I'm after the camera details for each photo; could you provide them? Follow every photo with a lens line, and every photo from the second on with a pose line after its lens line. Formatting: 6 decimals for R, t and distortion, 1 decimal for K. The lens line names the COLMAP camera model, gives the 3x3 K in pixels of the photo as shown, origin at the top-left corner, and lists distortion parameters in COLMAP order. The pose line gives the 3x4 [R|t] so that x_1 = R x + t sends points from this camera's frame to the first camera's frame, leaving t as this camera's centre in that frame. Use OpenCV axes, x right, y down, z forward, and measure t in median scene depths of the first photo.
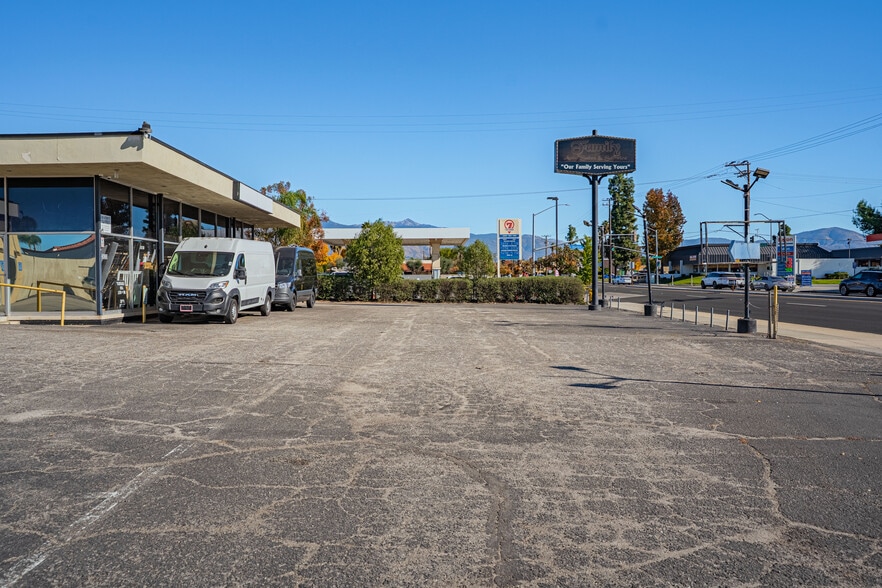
lens RADIAL K [[682.7, 0, 431.0], [0, 682.7, 291.3], [0, 0, 1]] dist [-0.000497, -0.000113]
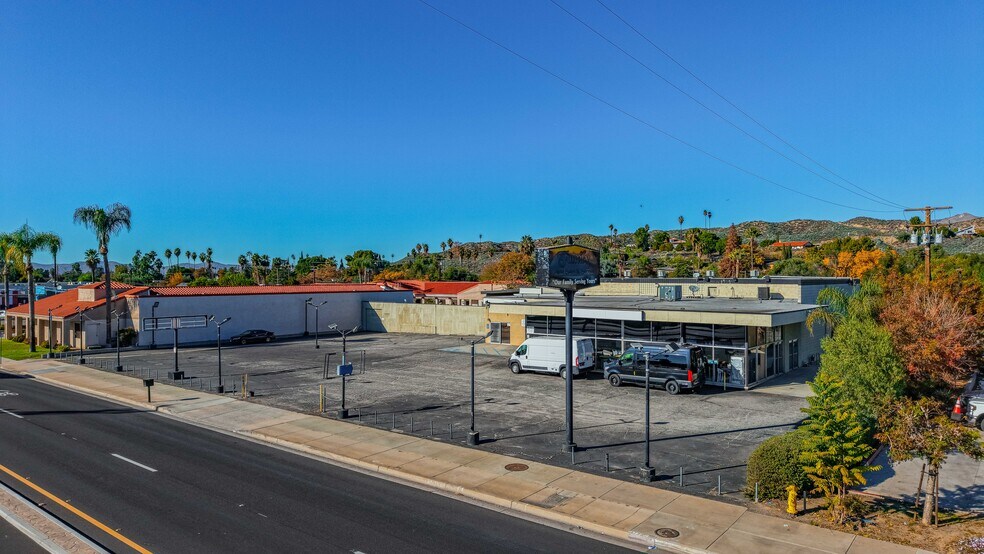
lens RADIAL K [[648.6, 0, 494.7], [0, 648.6, 276.2], [0, 0, 1]] dist [0.054023, -0.074792]
pose [[-0.634785, 0.005983, -0.772666, 1.008275], [-0.009200, 0.999841, 0.015301, -0.218298], [0.772634, 0.016822, -0.634628, 1.572403]]
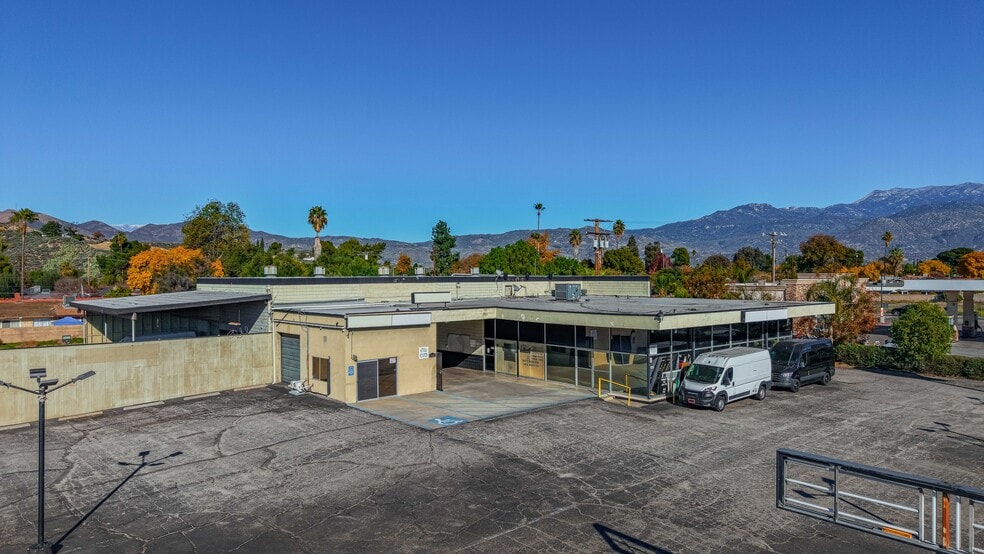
lens RADIAL K [[648.6, 0, 494.7], [0, 648.6, 276.2], [0, 0, 1]] dist [0.054023, -0.074792]
pose [[0.658062, 0.003555, -0.752955, 0.363668], [-0.011858, 0.999914, -0.005643, -0.176990], [0.752870, 0.012642, 0.658047, -0.318838]]
